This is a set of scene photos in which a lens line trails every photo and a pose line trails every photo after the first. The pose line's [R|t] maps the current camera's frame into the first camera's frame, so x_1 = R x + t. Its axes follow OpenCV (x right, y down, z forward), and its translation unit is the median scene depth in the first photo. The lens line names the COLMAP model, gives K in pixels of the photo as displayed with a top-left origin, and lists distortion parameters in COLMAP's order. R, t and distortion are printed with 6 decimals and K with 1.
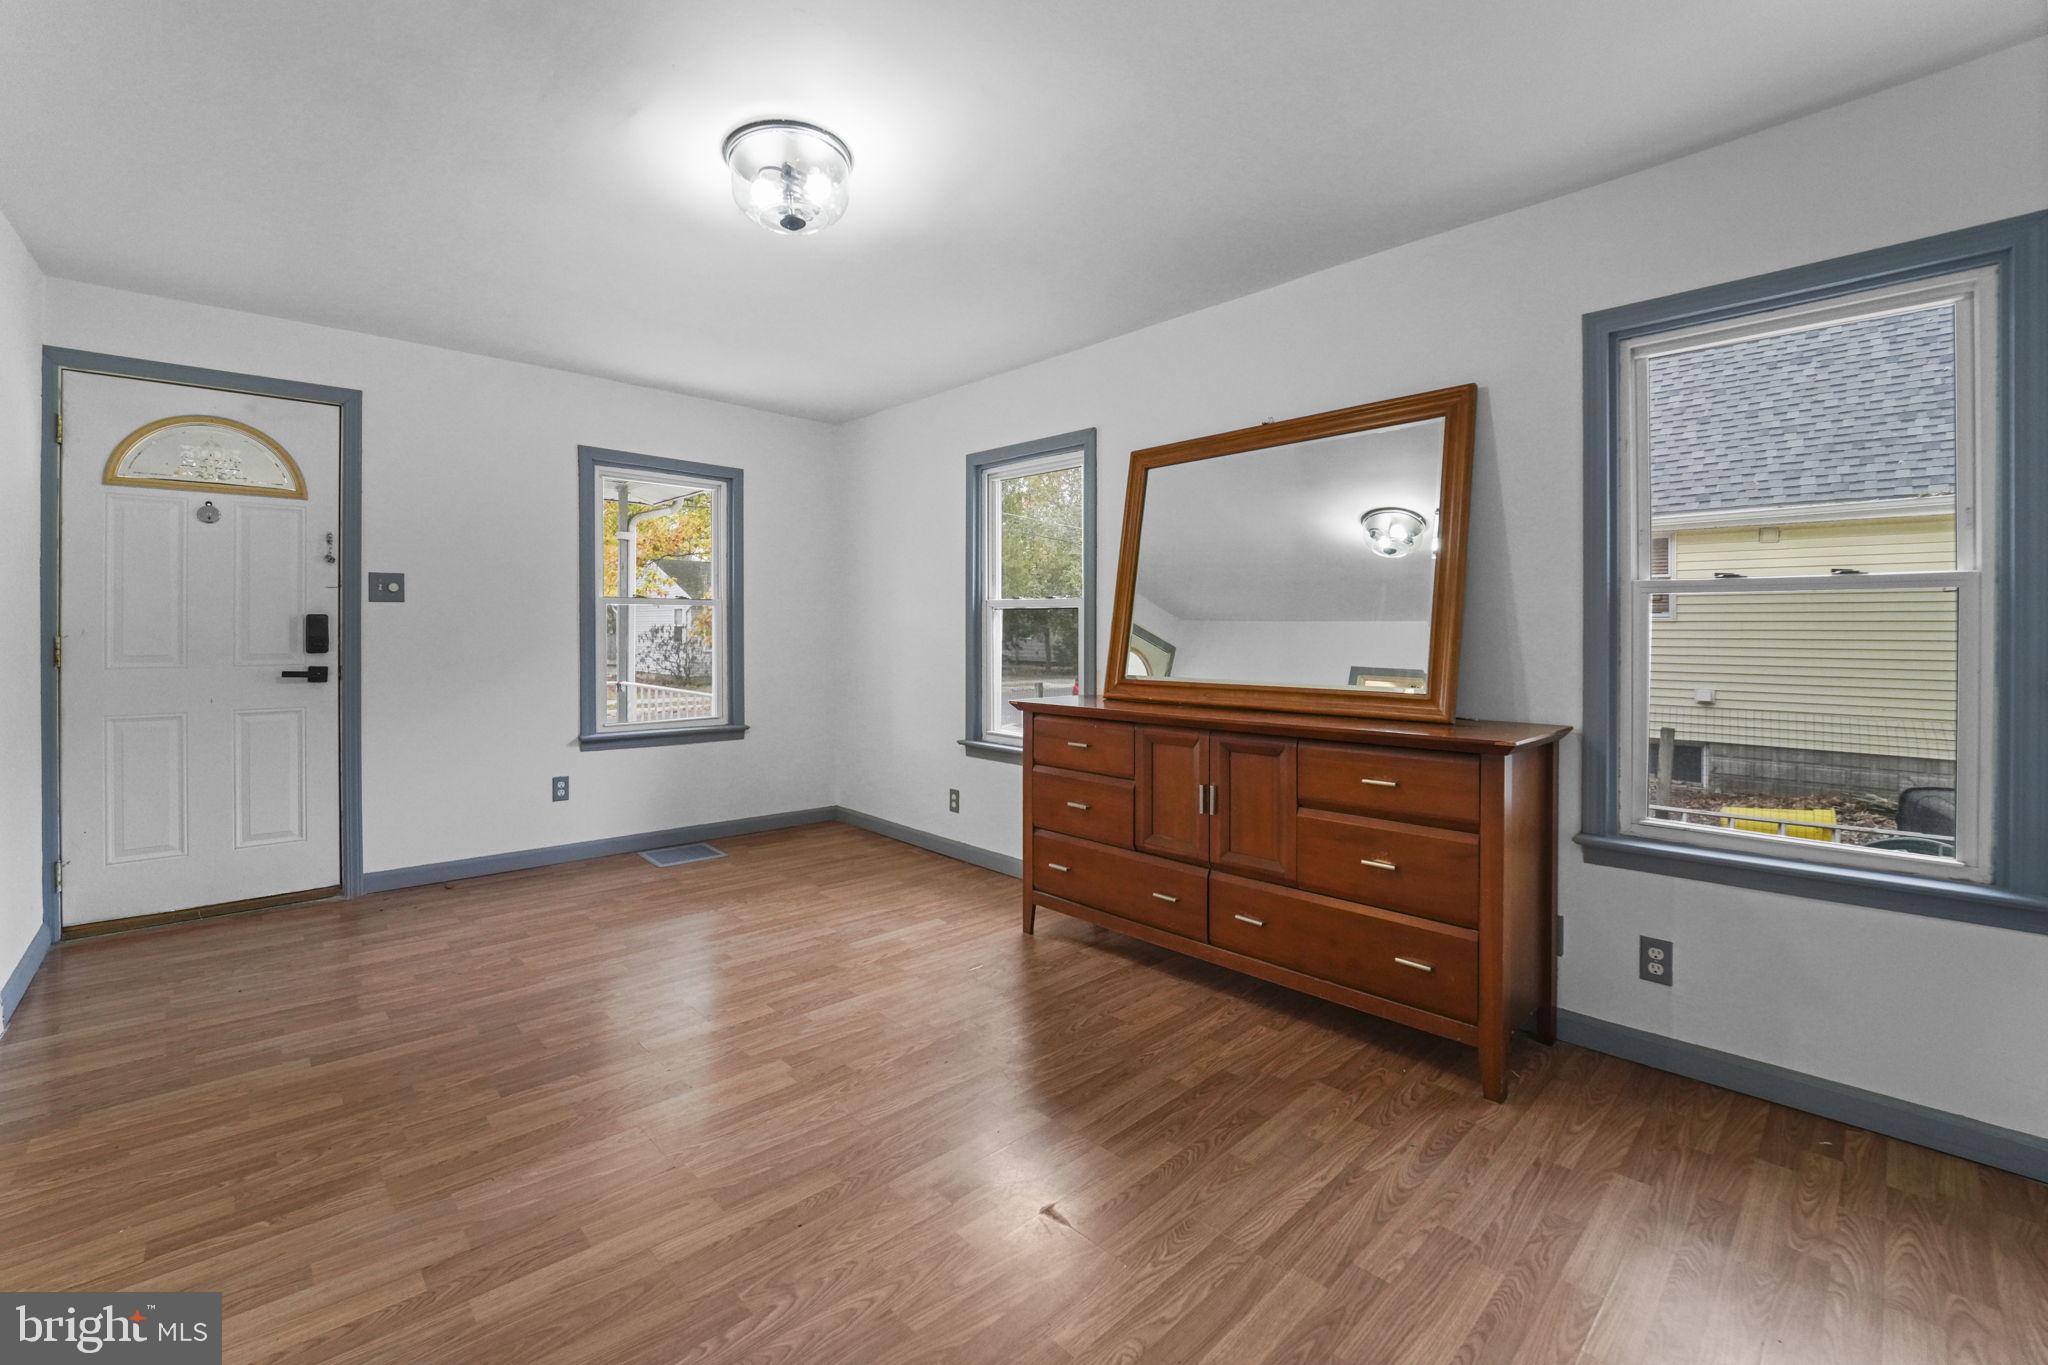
lens RADIAL K [[860.3, 0, 1014.2], [0, 860.3, 641.6], [0, 0, 1]] dist [-0.023392, -0.000013]
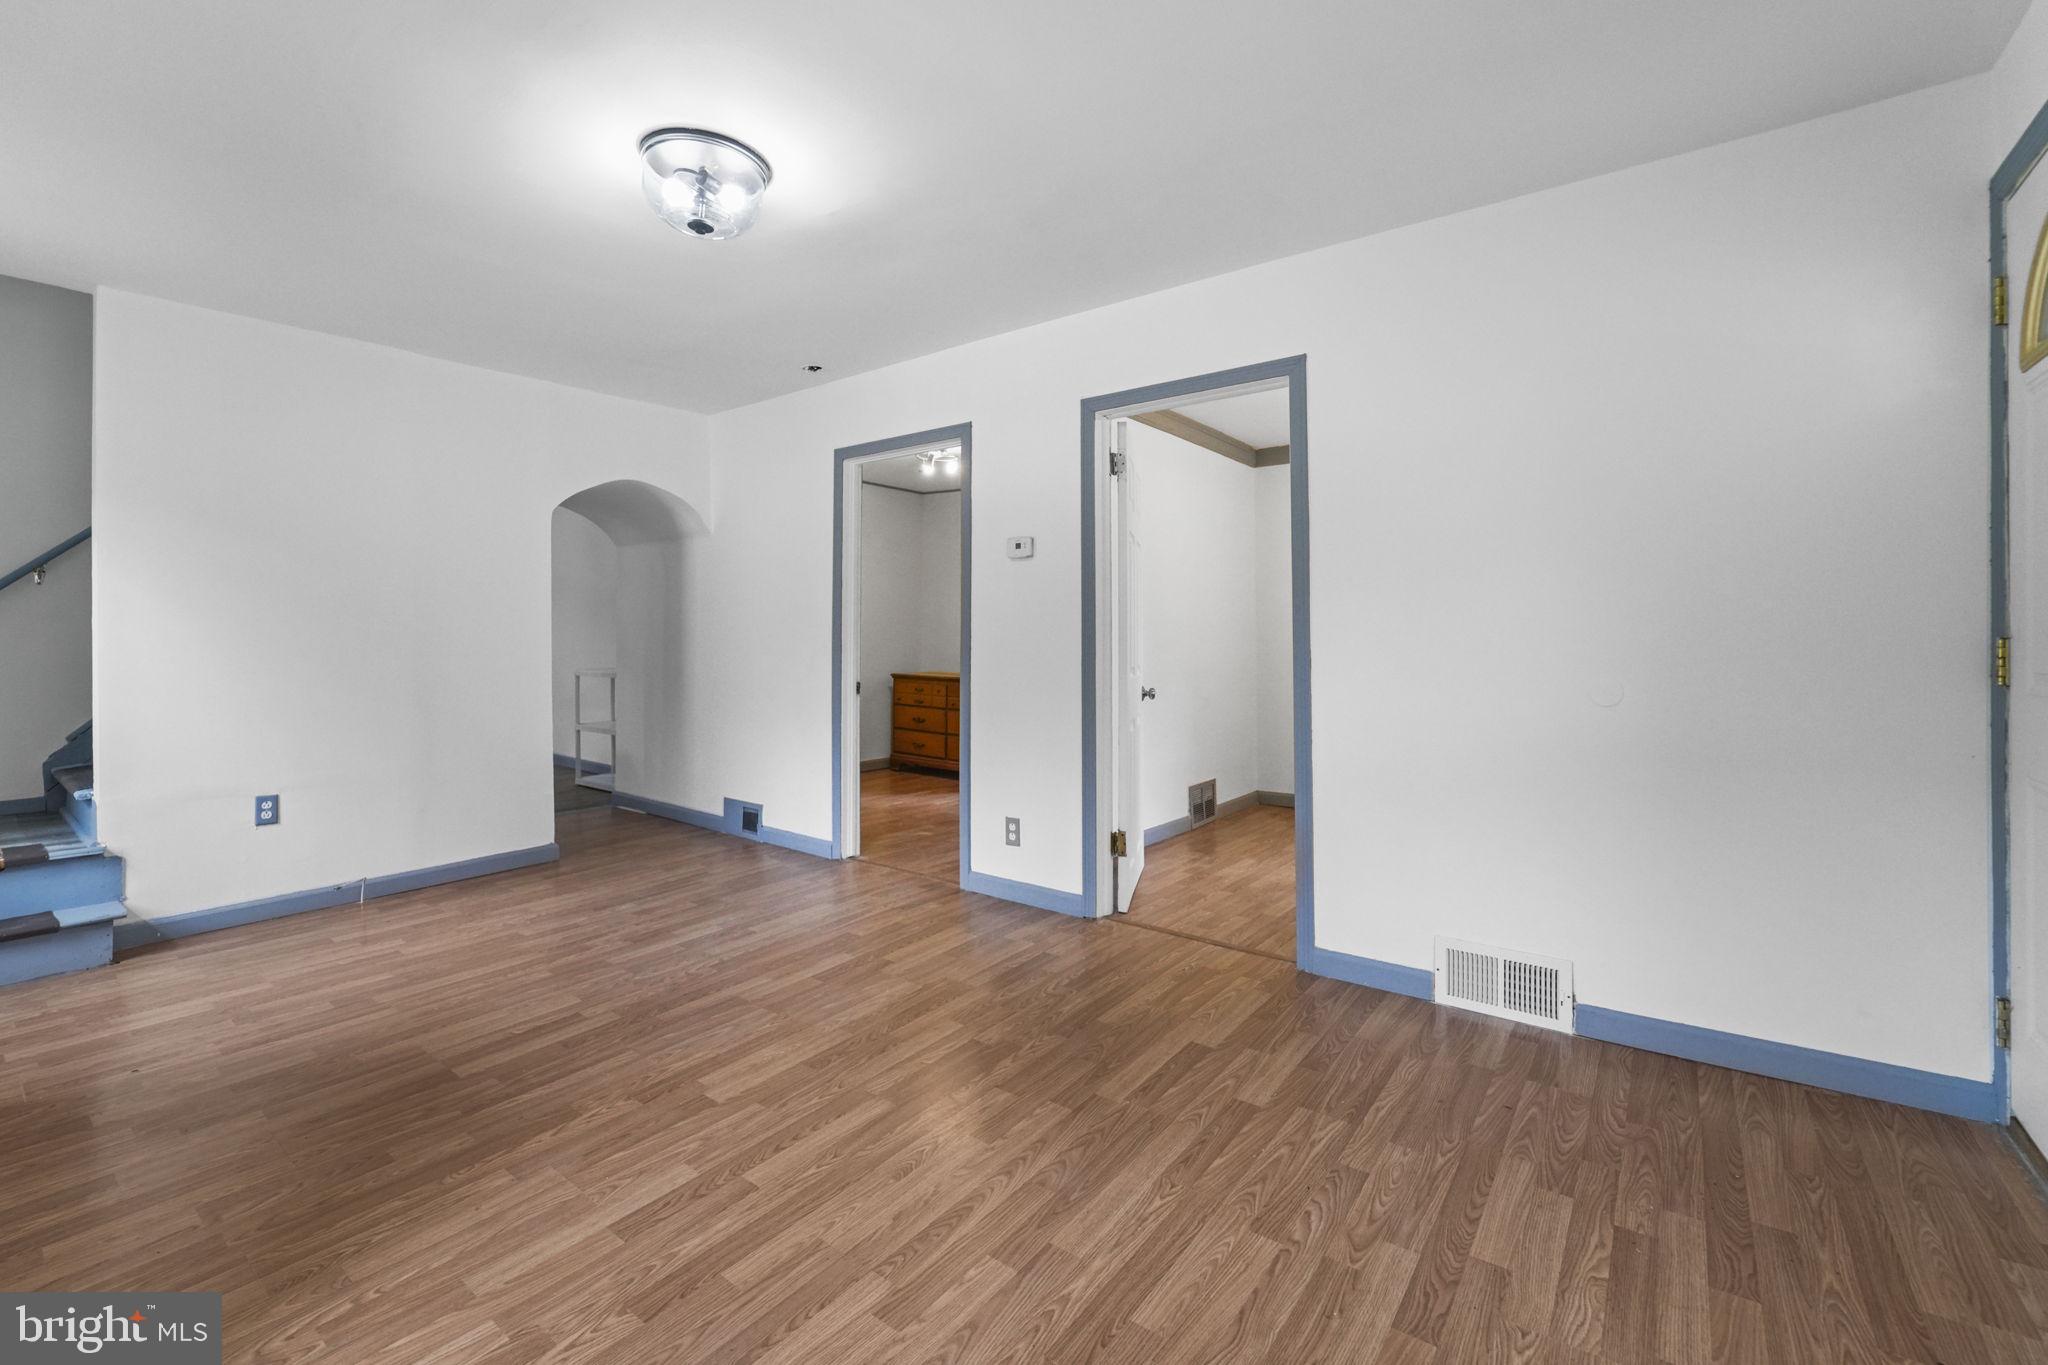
lens RADIAL K [[867.4, 0, 1027.5], [0, 867.4, 622.6], [0, 0, 1]] dist [-0.002840, -0.000559]
pose [[-0.985028, 0.002759, -0.172373, -0.469019], [0.002314, 0.999993, 0.002781, -0.016659], [0.172380, 0.002340, -0.985028, 2.094331]]
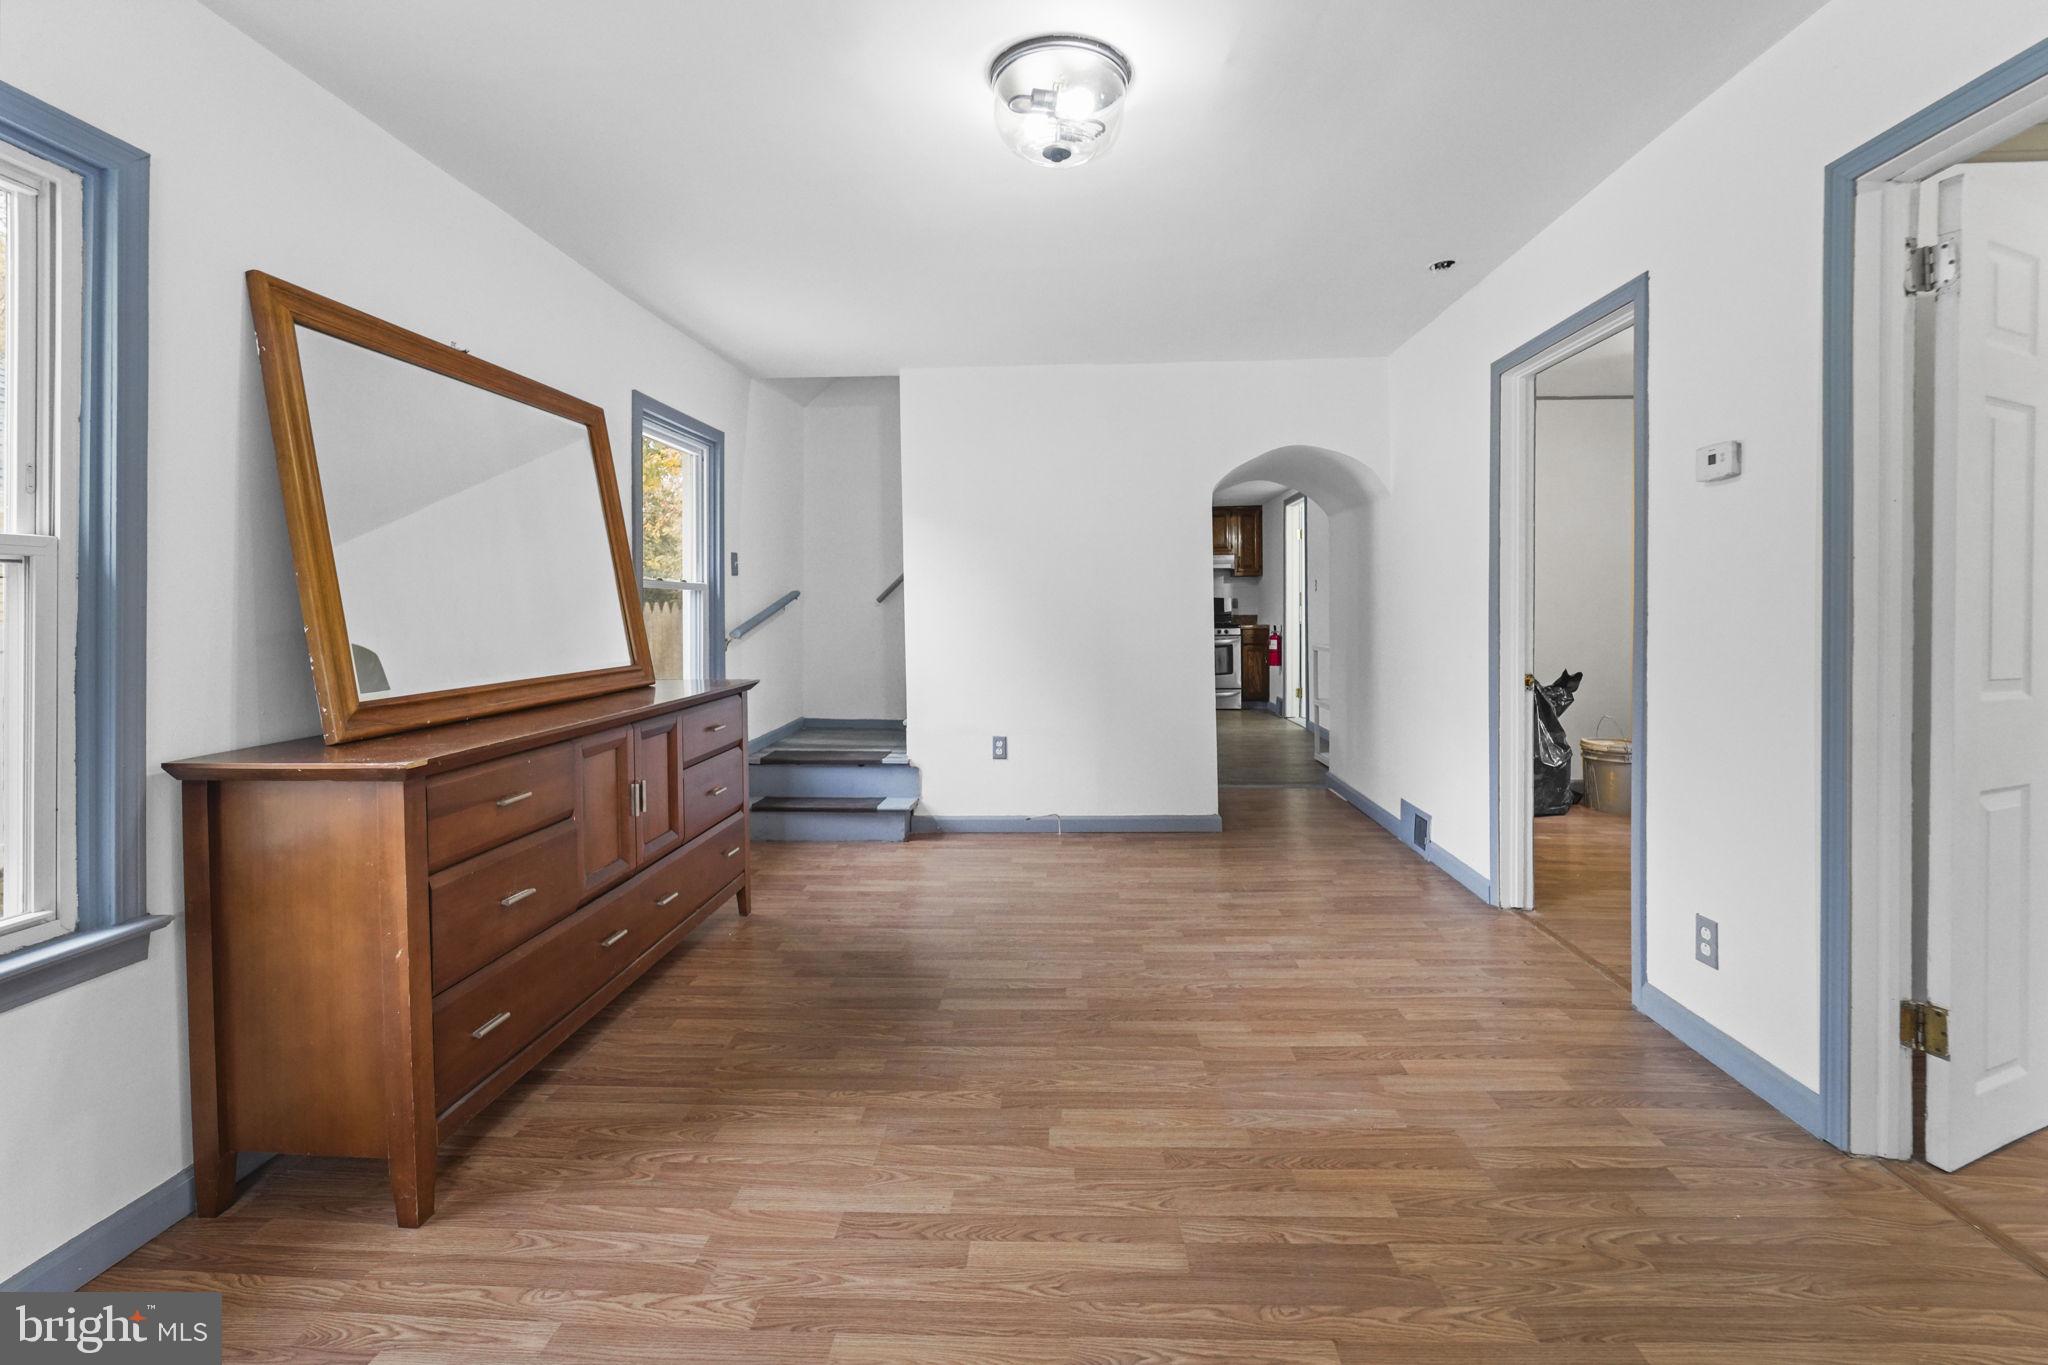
lens RADIAL K [[879.6, 0, 1030.8], [0, 879.6, 609.7], [0, 0, 1]] dist [0.002036, -0.007498]
pose [[-0.699976, 0.009040, 0.714110, -0.911916], [0.023168, 0.999681, 0.010054, -0.017793], [-0.713791, 0.023582, -0.699962, 1.687995]]
